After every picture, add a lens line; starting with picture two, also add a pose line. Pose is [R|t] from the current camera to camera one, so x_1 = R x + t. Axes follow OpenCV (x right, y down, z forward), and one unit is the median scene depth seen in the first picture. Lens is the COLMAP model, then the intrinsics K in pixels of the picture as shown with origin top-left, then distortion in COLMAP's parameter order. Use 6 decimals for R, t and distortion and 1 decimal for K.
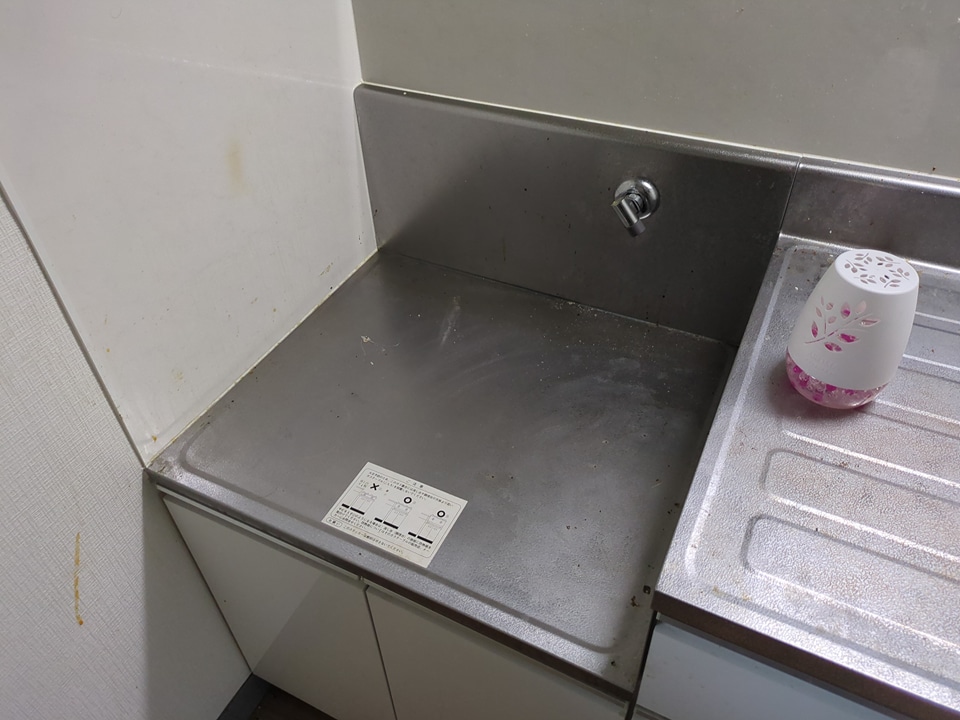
lens RADIAL K [[713.8, 0, 468.1], [0, 713.8, 361.7], [0, 0, 1]] dist [0.048249, -0.000001]
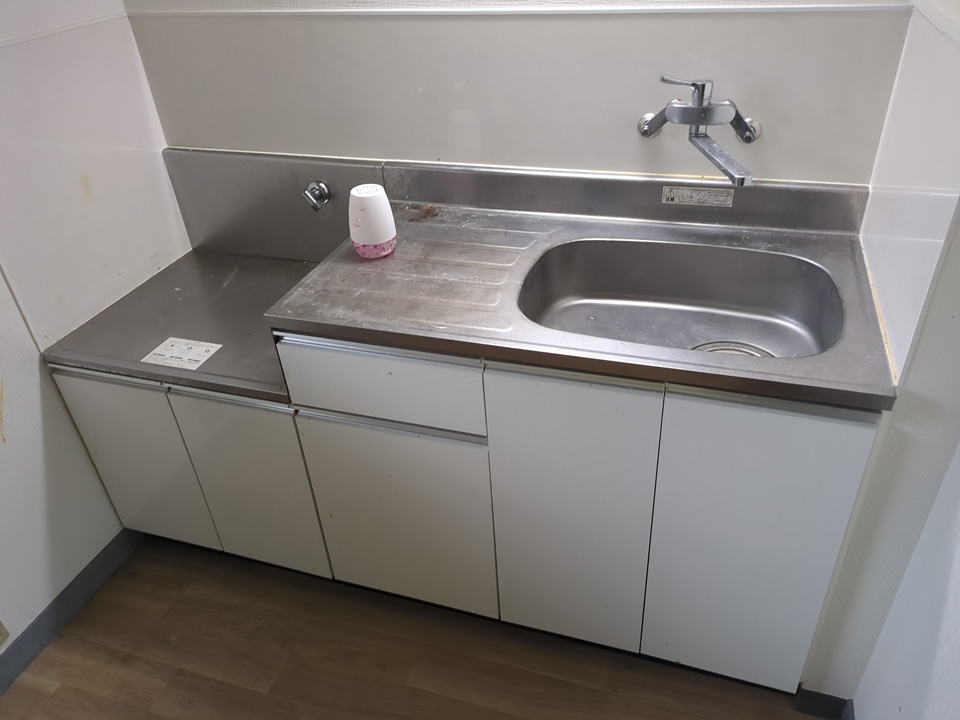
lens RADIAL K [[722.7, 0, 480.0], [0, 722.7, 360.0], [0, 0, 1]] dist [0.007385, -0.002812]
pose [[0.988673, -0.097059, 0.114477, 0.394422], [0.113222, 0.983024, -0.144380, 0.517326], [-0.098520, 0.155706, 0.982878, -0.813733]]
